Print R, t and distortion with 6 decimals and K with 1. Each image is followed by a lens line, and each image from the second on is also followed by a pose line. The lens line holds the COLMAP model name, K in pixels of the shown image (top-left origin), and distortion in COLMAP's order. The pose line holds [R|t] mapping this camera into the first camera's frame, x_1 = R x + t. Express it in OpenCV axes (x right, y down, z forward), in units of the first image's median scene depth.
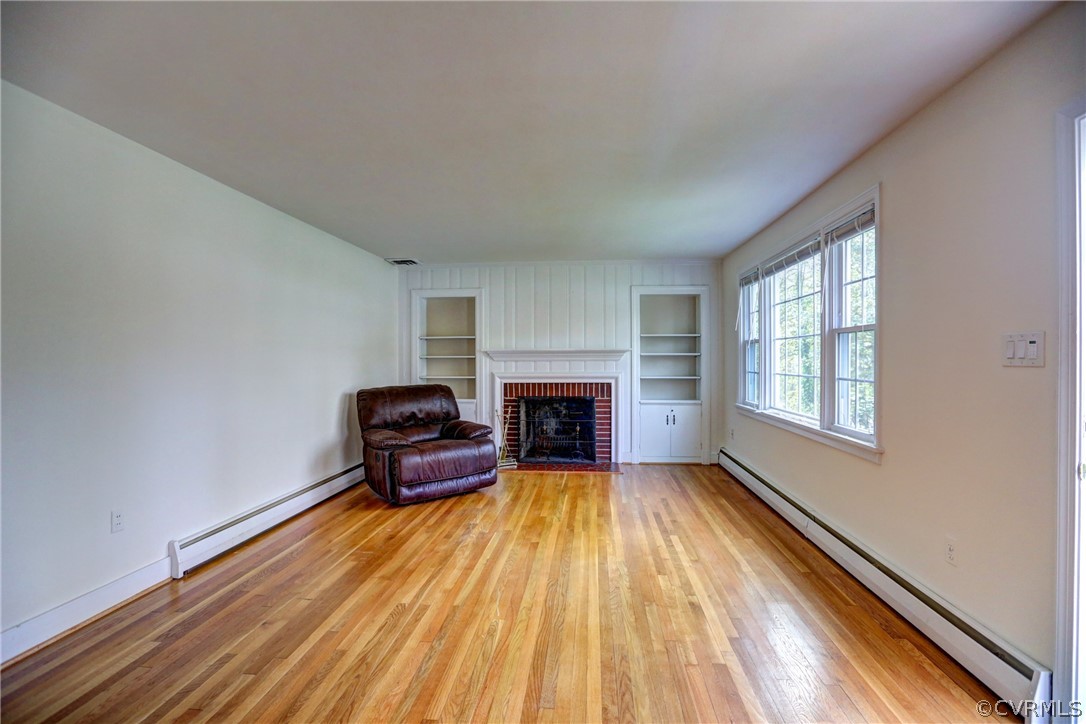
lens RADIAL K [[491.8, 0, 543.0], [0, 491.8, 362.0], [0, 0, 1]] dist [-0.047692, 0.020099]
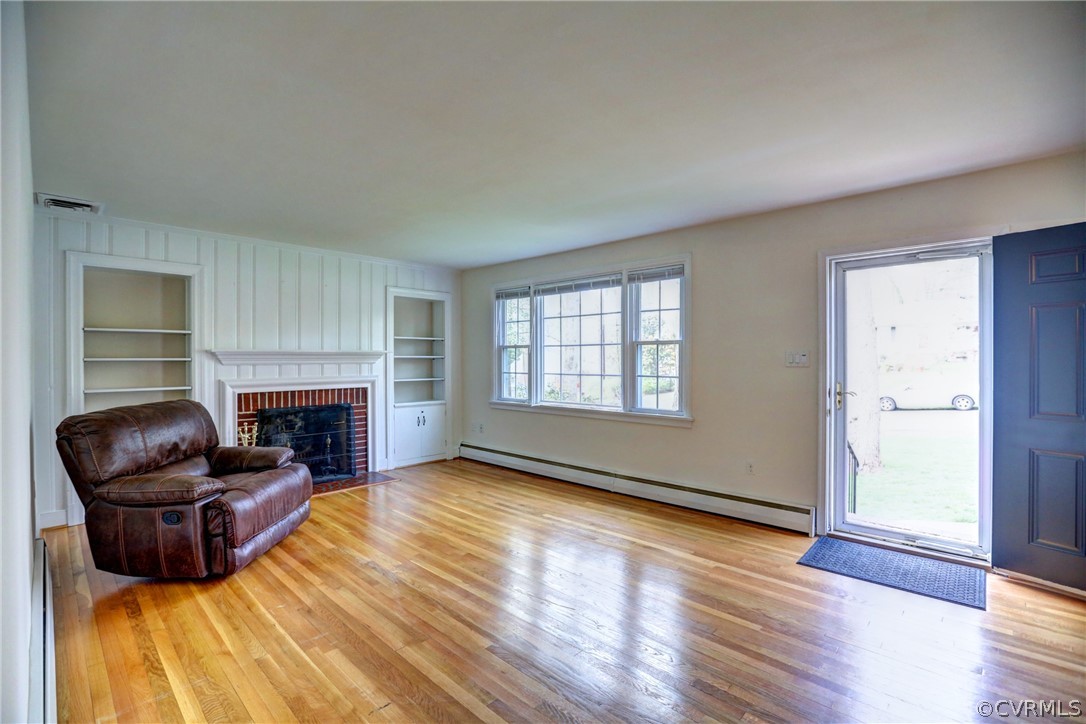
lens RADIAL K [[491.8, 0, 543.0], [0, 491.8, 362.0], [0, 0, 1]] dist [-0.047692, 0.020099]
pose [[0.618887, -0.003109, 0.785474, -0.385423], [0.004169, 0.999991, 0.000673, -0.004843], [-0.785469, 0.002858, 0.618895, 0.164802]]
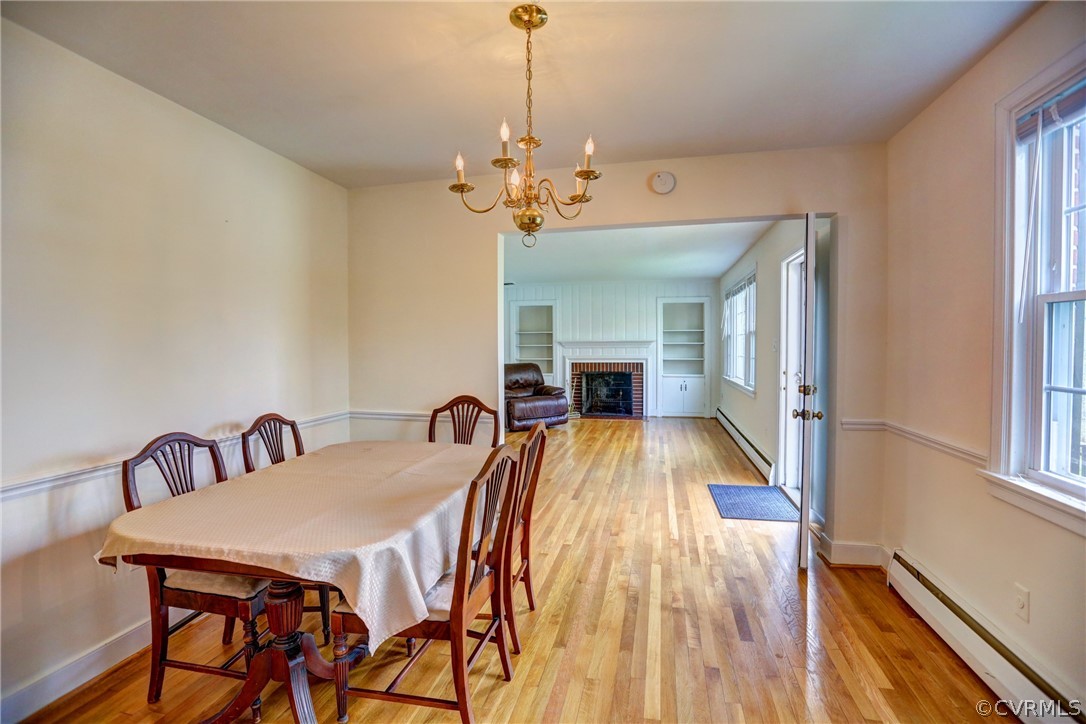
lens RADIAL K [[491.8, 0, 543.0], [0, 491.8, 362.0], [0, 0, 1]] dist [-0.047692, 0.020099]
pose [[0.991913, 0.000988, -0.126913, 0.026139], [0.002977, 0.999513, 0.031049, -0.006821], [0.126882, -0.031176, 0.991428, -0.523253]]
